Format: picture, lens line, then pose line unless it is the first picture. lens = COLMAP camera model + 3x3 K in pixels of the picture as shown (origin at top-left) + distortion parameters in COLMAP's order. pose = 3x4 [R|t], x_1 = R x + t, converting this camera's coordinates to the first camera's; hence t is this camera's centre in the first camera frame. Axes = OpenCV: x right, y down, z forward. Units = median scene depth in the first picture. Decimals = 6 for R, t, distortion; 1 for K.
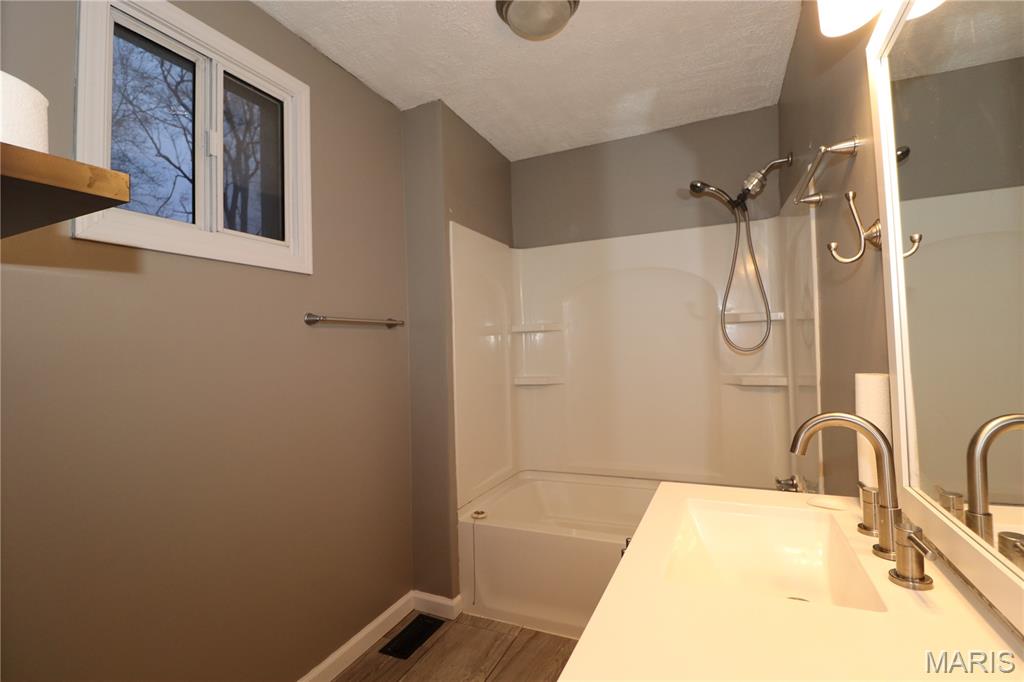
lens RADIAL K [[479.9, 0, 521.4], [0, 479.9, 336.4], [0, 0, 1]] dist [-0.008360, -0.000602]
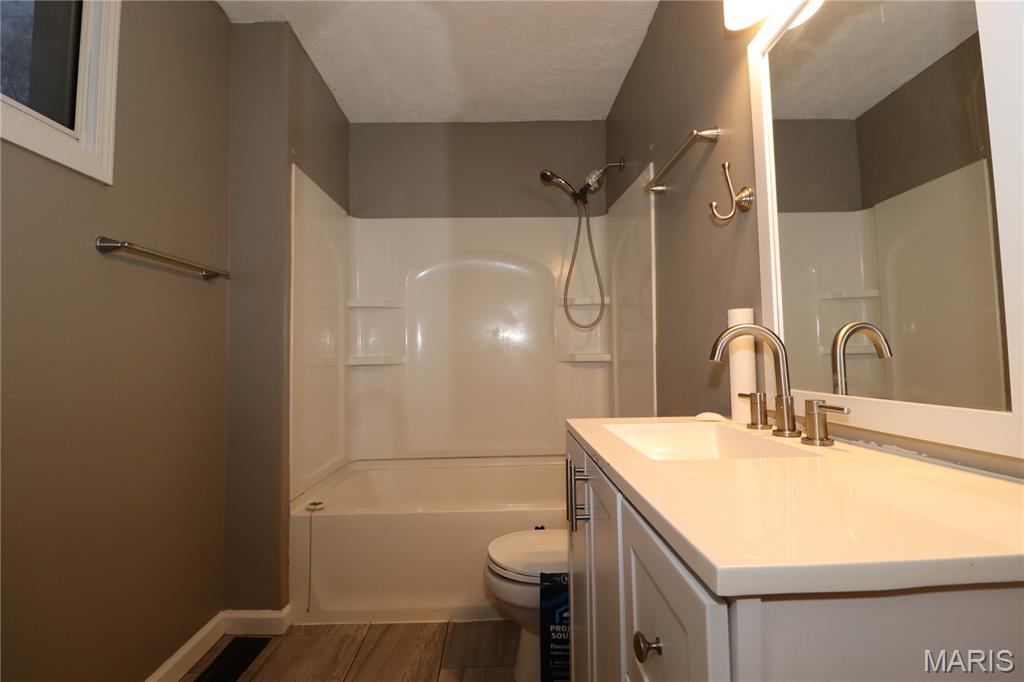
lens RADIAL K [[479.9, 0, 517.6], [0, 479.9, 338.9], [0, 0, 1]] dist [-0.008360, -0.000602]
pose [[0.900914, 0.035854, 0.432514, -0.151651], [-0.021682, 0.999056, -0.037655, 0.100571], [-0.433456, 0.024546, 0.900840, 0.061189]]
